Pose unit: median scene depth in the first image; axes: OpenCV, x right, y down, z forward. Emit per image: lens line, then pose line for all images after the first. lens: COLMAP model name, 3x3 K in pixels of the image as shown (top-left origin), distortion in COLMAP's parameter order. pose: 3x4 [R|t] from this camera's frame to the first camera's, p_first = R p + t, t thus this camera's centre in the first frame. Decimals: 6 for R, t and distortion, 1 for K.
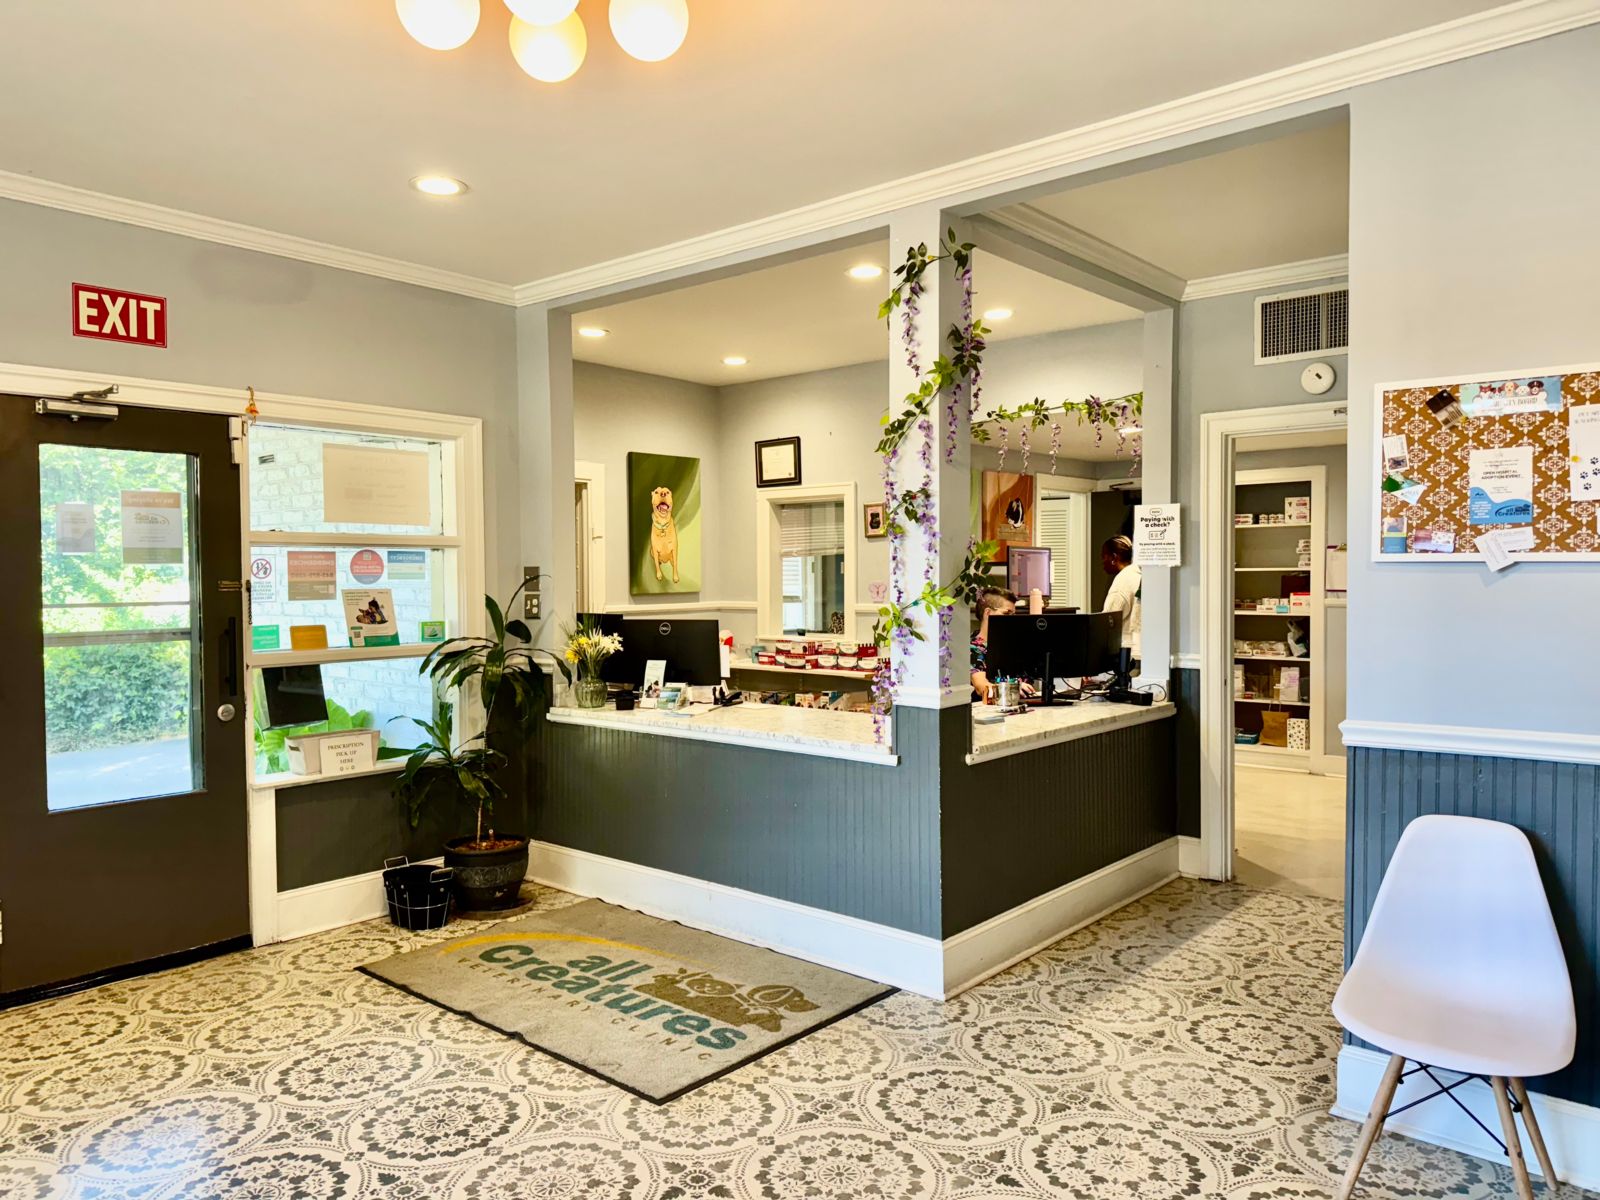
lens RADIAL K [[1116.3, 0, 792.1], [0, 1116.3, 597.0], [0, 0, 1]] dist [0.003431, -0.000635]
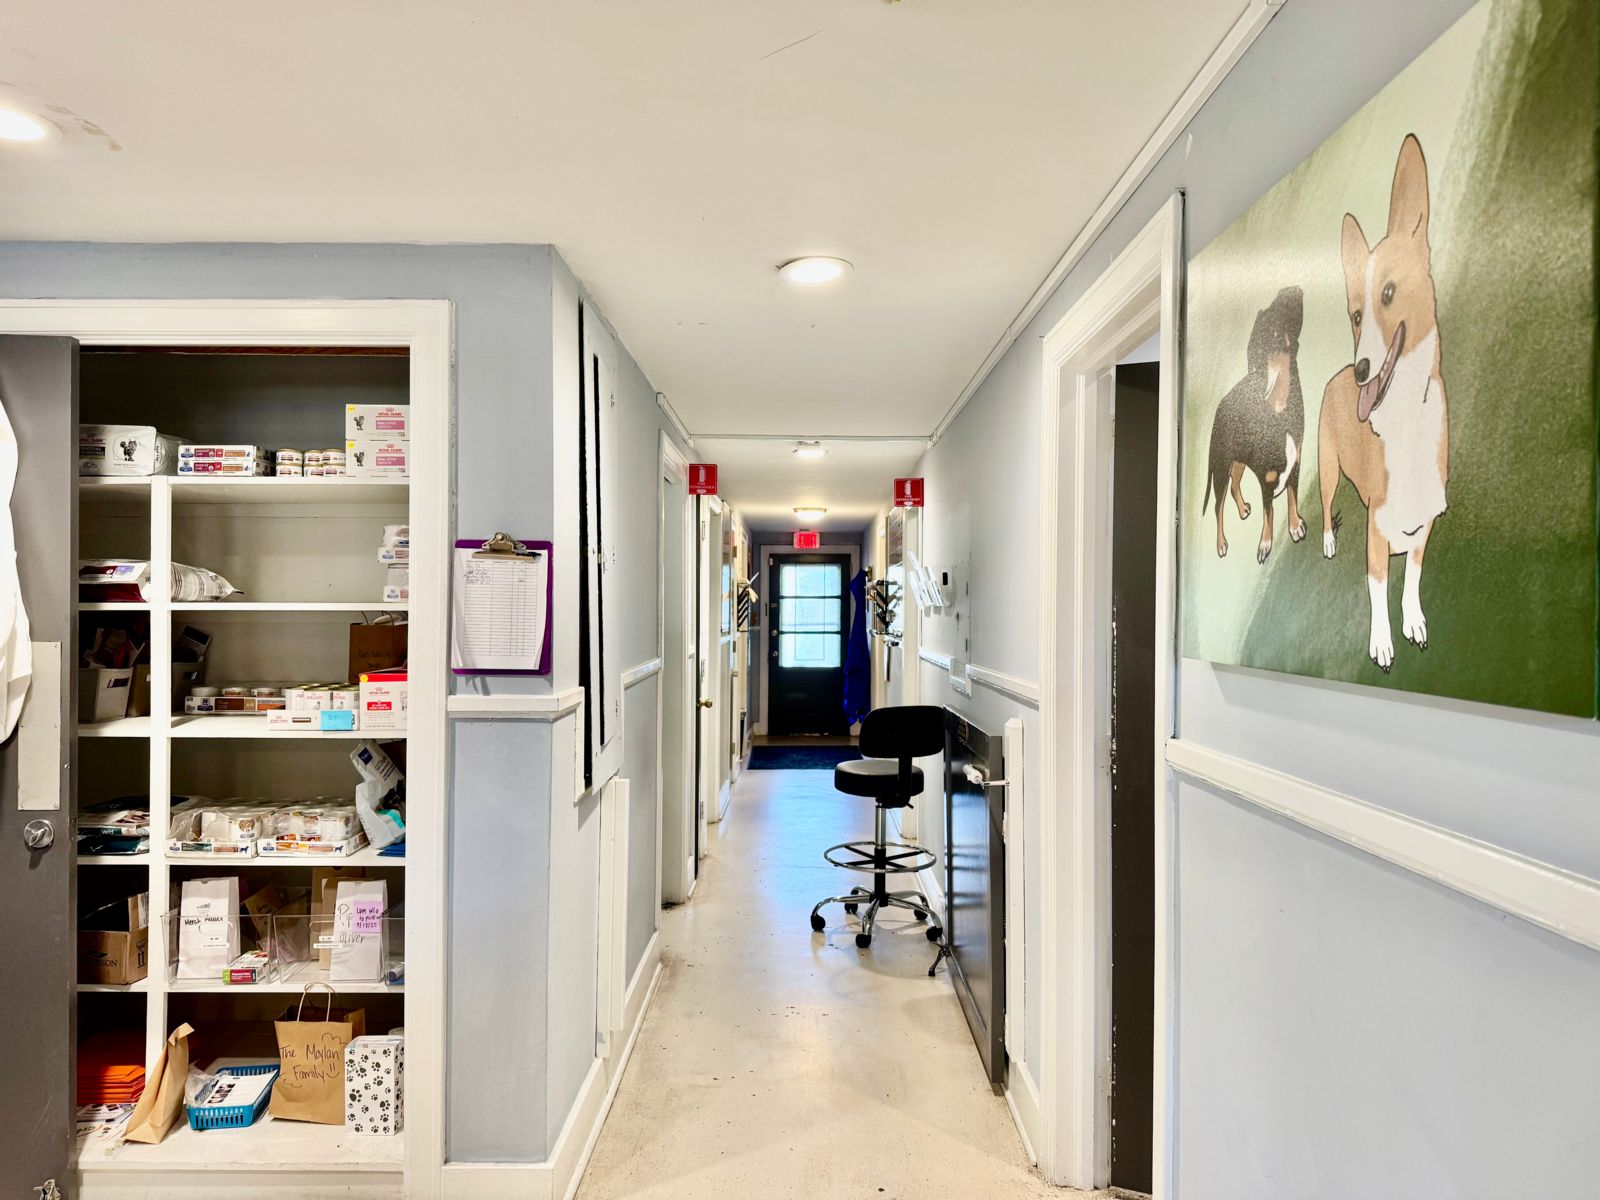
lens RADIAL K [[1116.3, 0, 795.3], [0, 1116.3, 601.2], [0, 0, 1]] dist [0.003431, -0.000635]
pose [[0.755887, 0.015152, 0.654527, 0.318000], [0.002798, 0.999648, -0.026373, -0.017388], [-0.654697, 0.021766, 0.755578, 0.640781]]
